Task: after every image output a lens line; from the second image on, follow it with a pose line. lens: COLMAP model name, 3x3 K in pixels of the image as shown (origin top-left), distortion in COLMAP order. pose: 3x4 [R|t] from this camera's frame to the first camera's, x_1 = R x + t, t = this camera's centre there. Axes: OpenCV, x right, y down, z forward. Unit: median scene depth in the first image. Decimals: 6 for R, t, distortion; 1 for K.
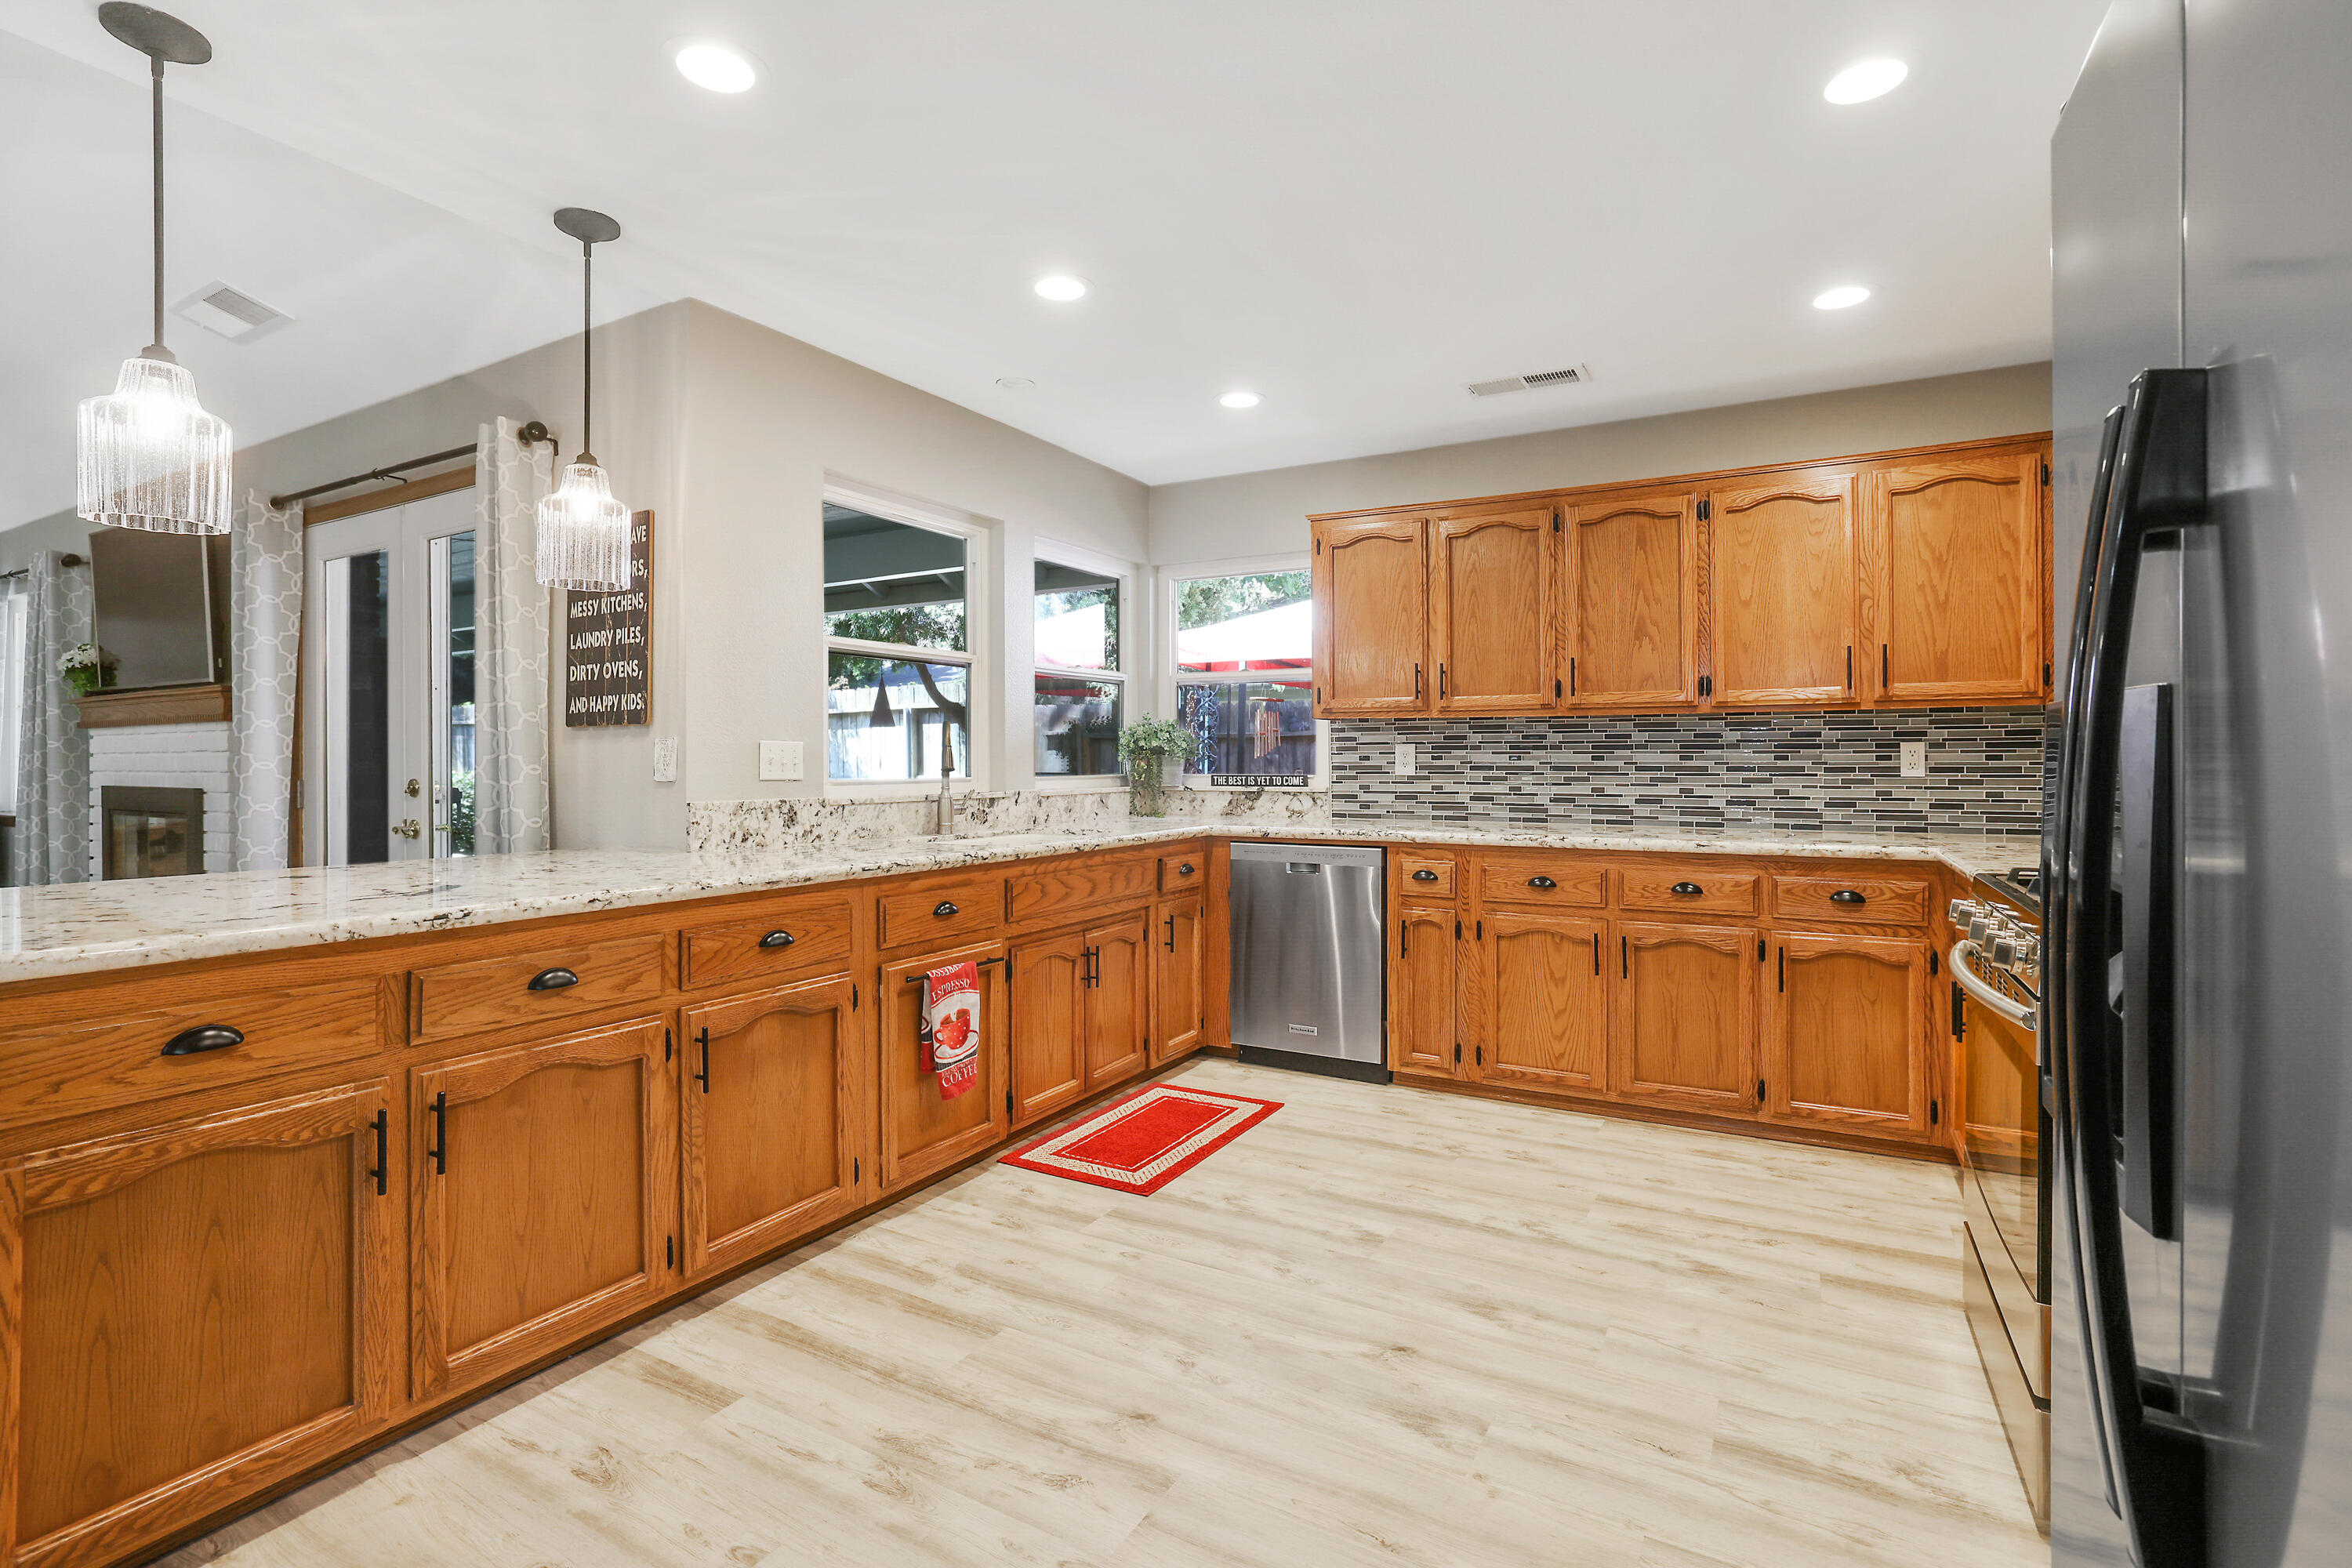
lens RADIAL K [[1083.1, 0, 1199.8], [0, 1083.1, 751.2], [0, 0, 1]] dist [-0.033711, 0.011616]
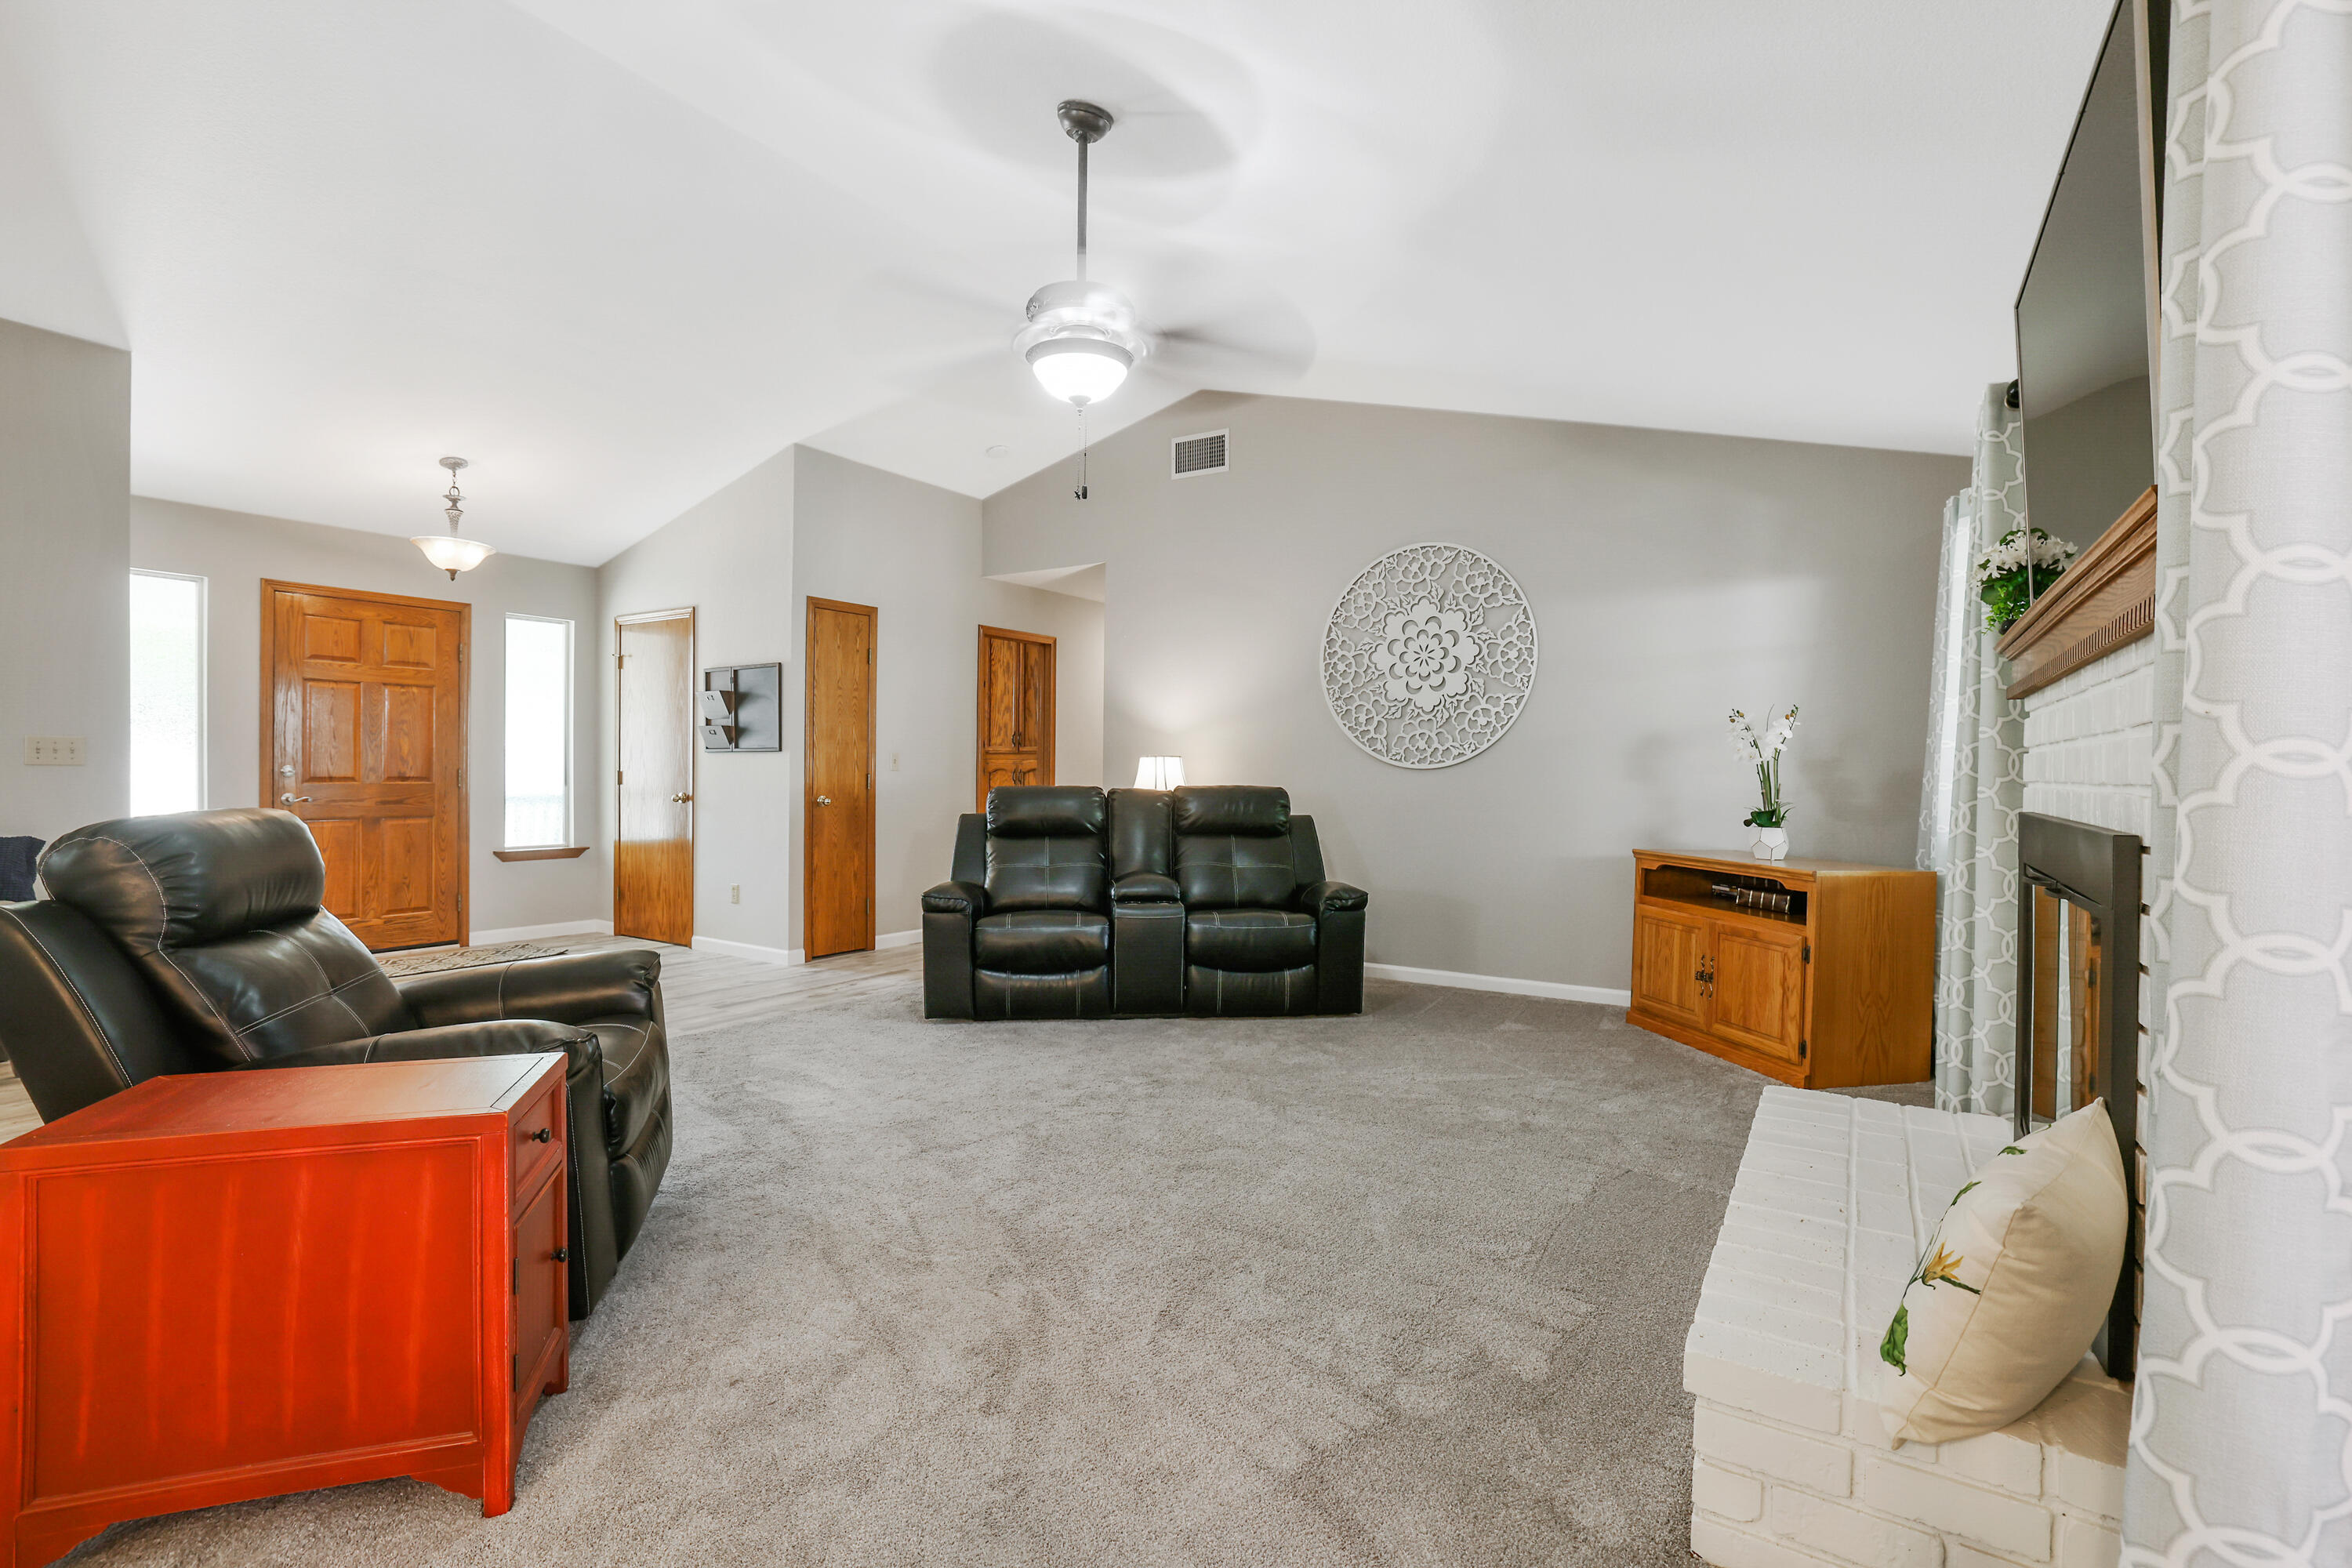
lens RADIAL K [[1083.1, 0, 1190.9], [0, 1083.1, 773.8], [0, 0, 1]] dist [-0.033711, 0.011616]
pose [[-0.065912, 0.007803, -0.997795, -0.699500], [-0.002686, 0.999964, 0.007998, 0.016695], [0.997822, 0.003207, -0.065889, 0.867578]]
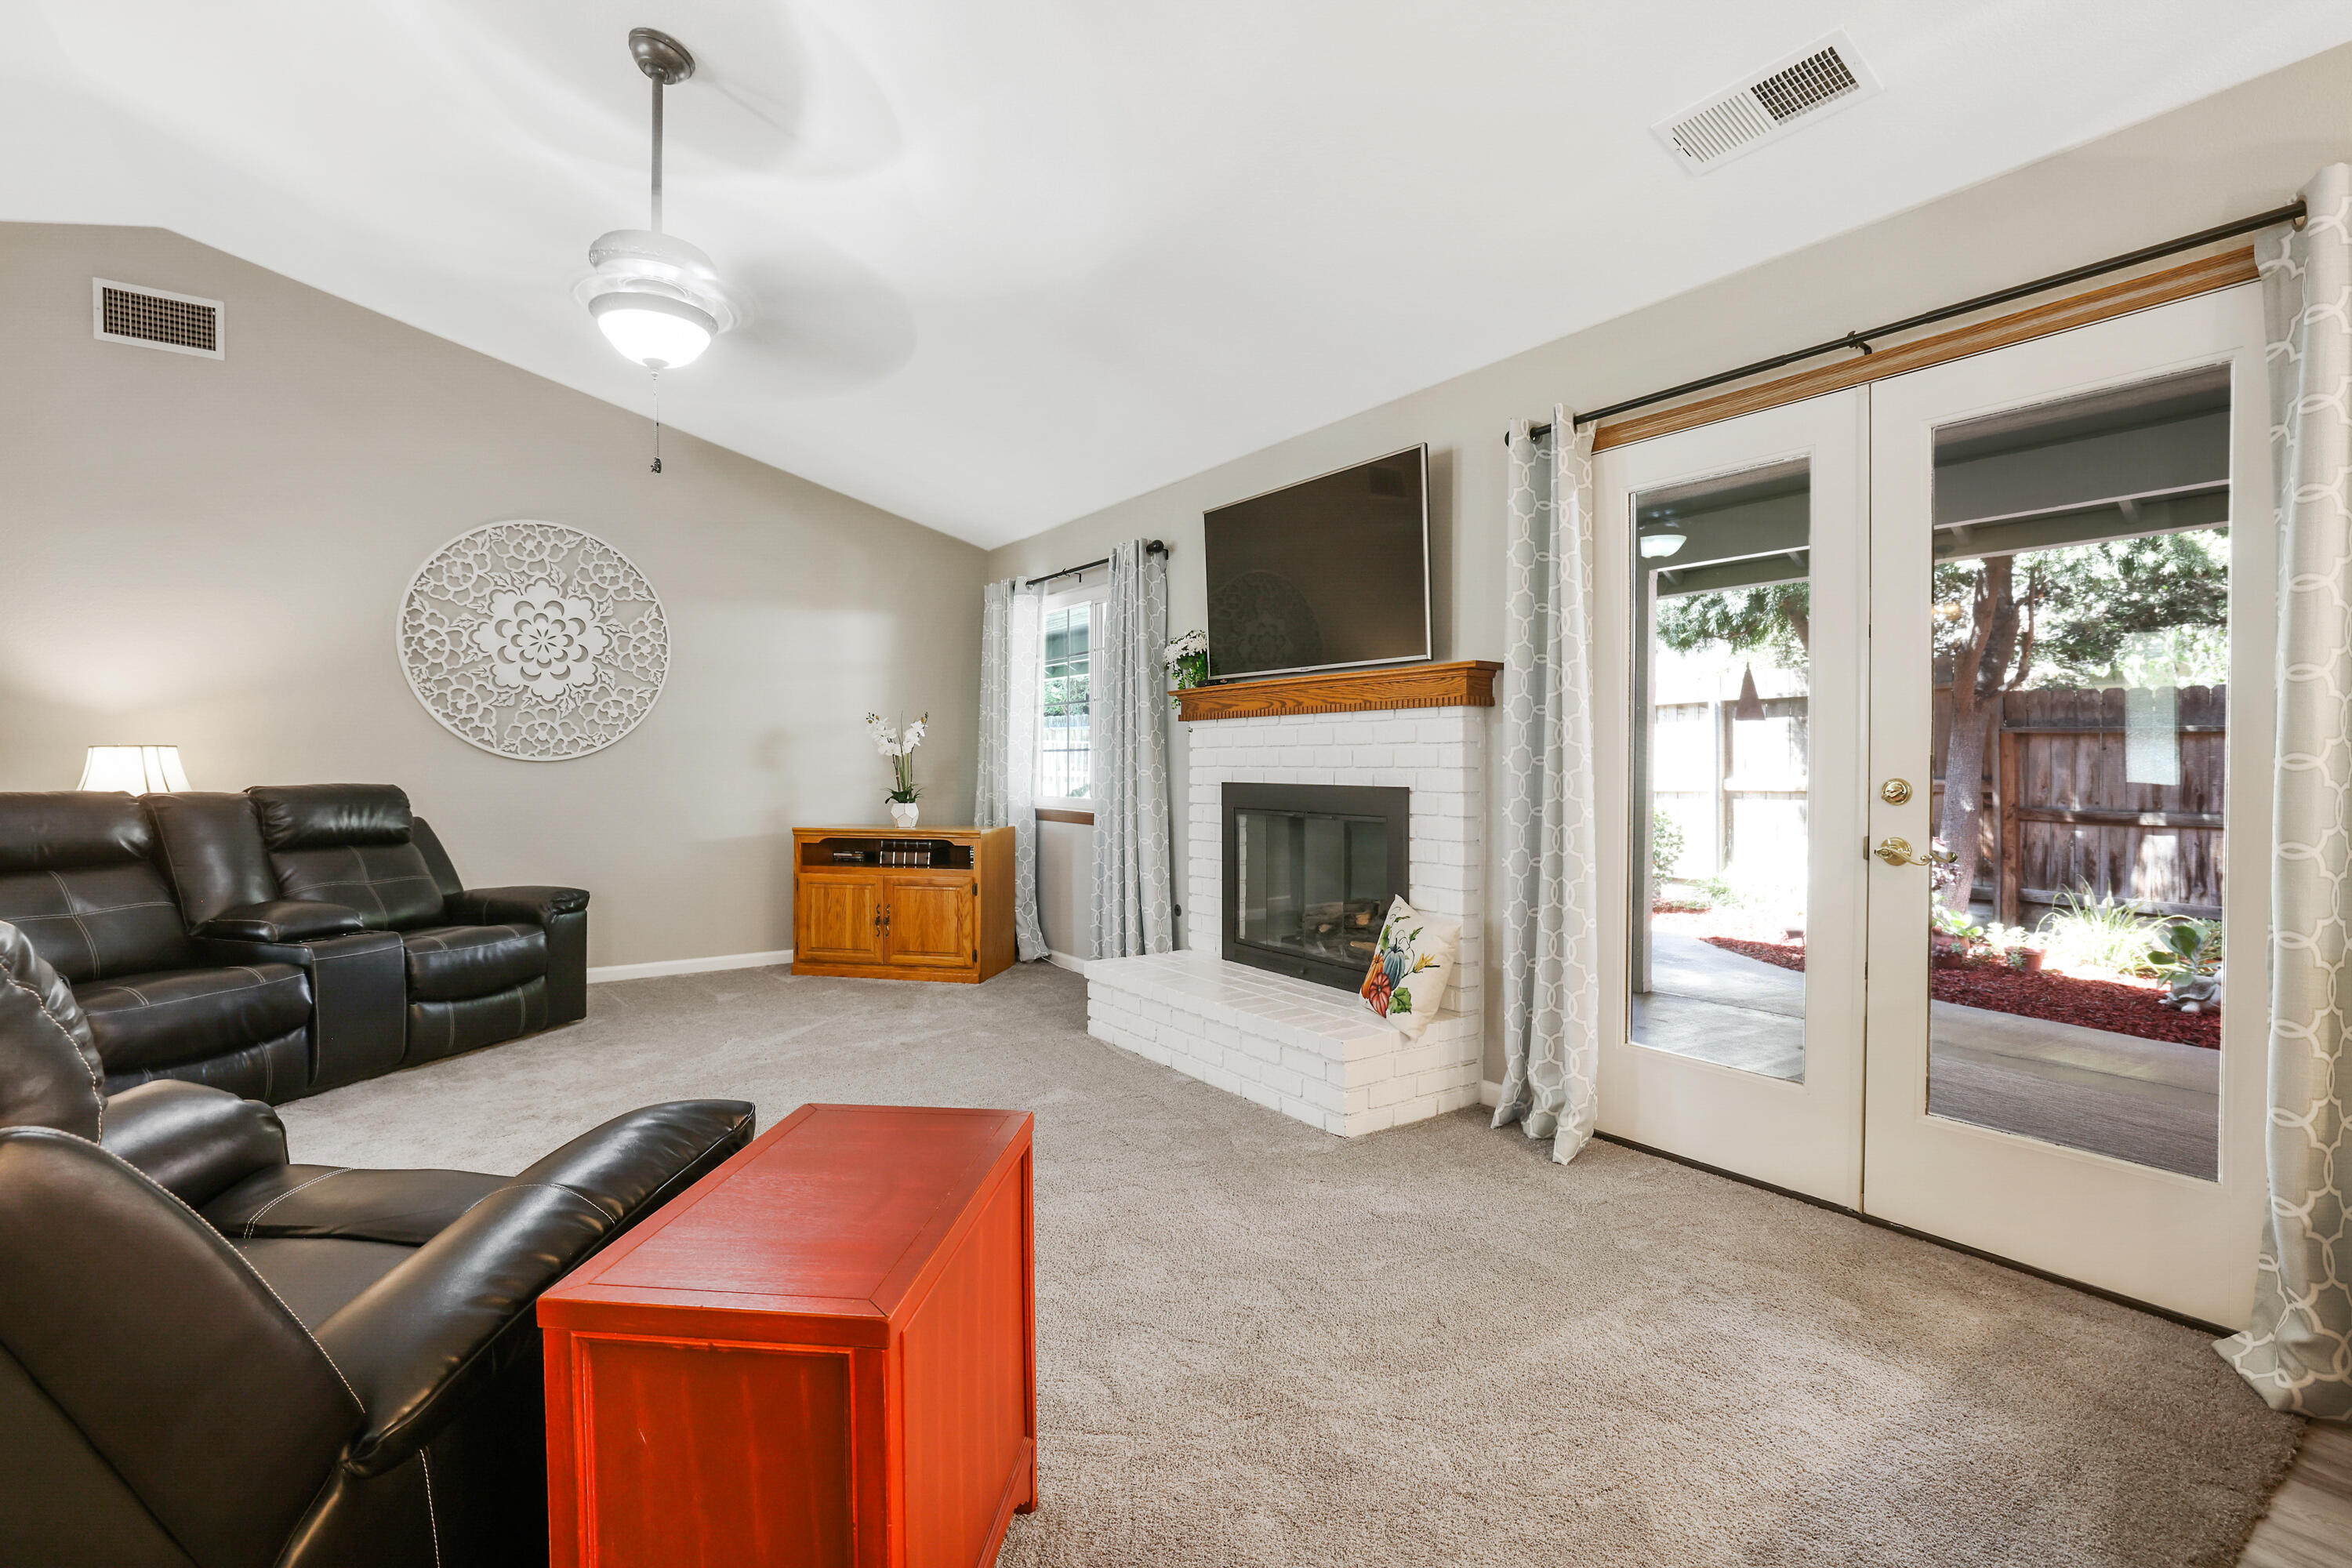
lens RADIAL K [[1083.1, 0, 1165.5], [0, 1083.1, 777.8], [0, 0, 1]] dist [-0.033711, 0.011616]
pose [[0.893160, 0.010627, -0.449613, -0.868593], [-0.001201, 0.999774, 0.021245, 0.011820], [0.449737, -0.018435, 0.892971, 0.169857]]
